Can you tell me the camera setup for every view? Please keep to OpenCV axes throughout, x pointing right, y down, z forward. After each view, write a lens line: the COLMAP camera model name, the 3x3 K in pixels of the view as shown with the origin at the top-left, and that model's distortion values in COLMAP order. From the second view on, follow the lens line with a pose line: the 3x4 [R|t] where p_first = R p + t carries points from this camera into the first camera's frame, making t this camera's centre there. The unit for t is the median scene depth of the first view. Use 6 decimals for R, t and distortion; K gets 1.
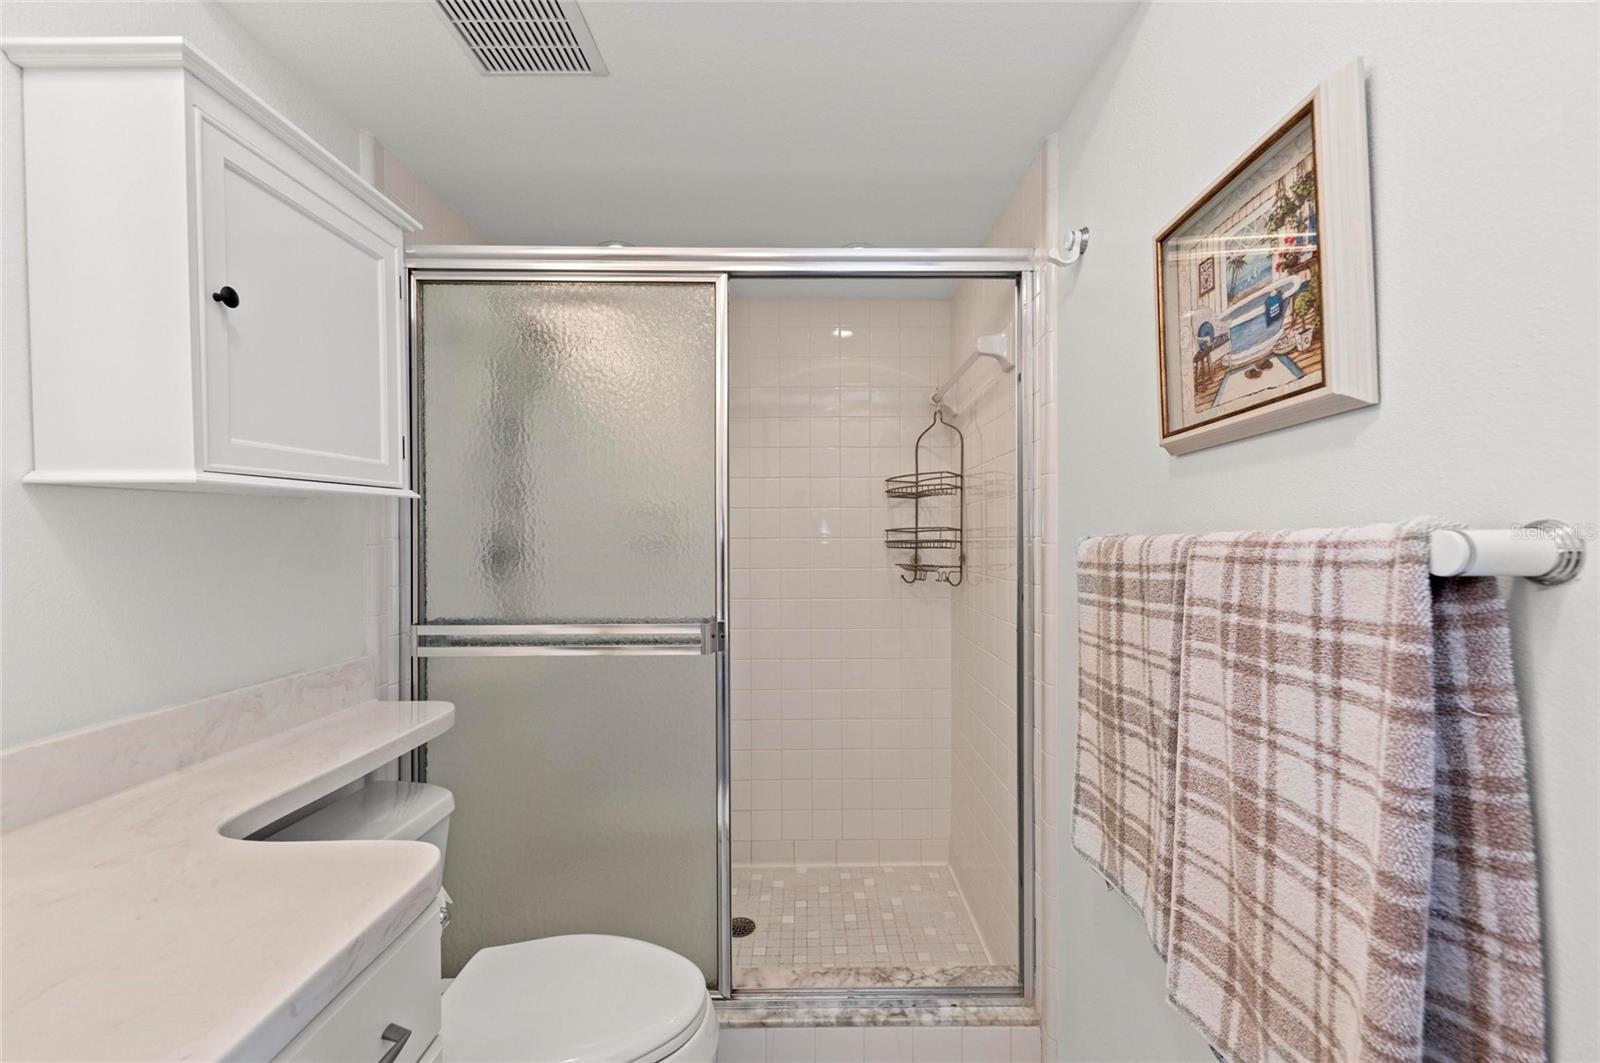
lens RADIAL K [[625.6, 0, 802.7], [0, 625.6, 541.0], [0, 0, 1]] dist [0.000410, -0.002487]
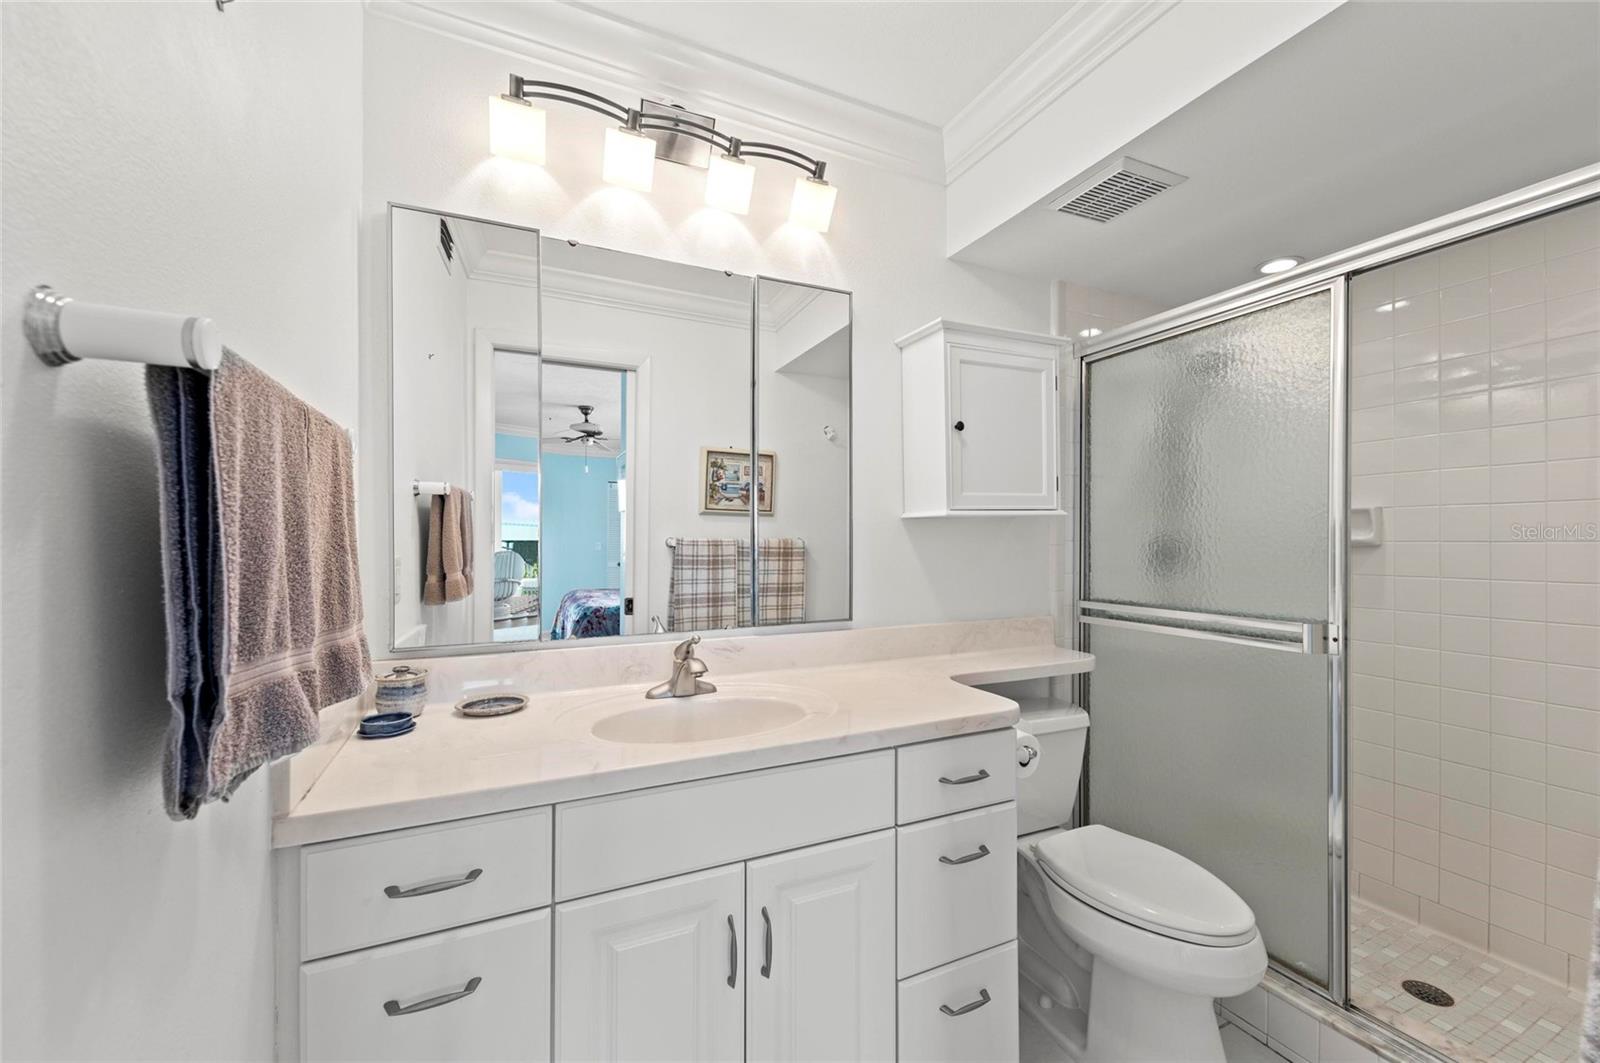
lens RADIAL K [[625.6, 0, 802.7], [0, 625.6, 541.0], [0, 0, 1]] dist [0.000410, -0.002487]
pose [[0.411640, 0.003355, -0.911340, 0.451827], [-0.006570, 0.999978, 0.000714, -0.001363], [0.911323, 0.005694, 0.411653, -0.199646]]
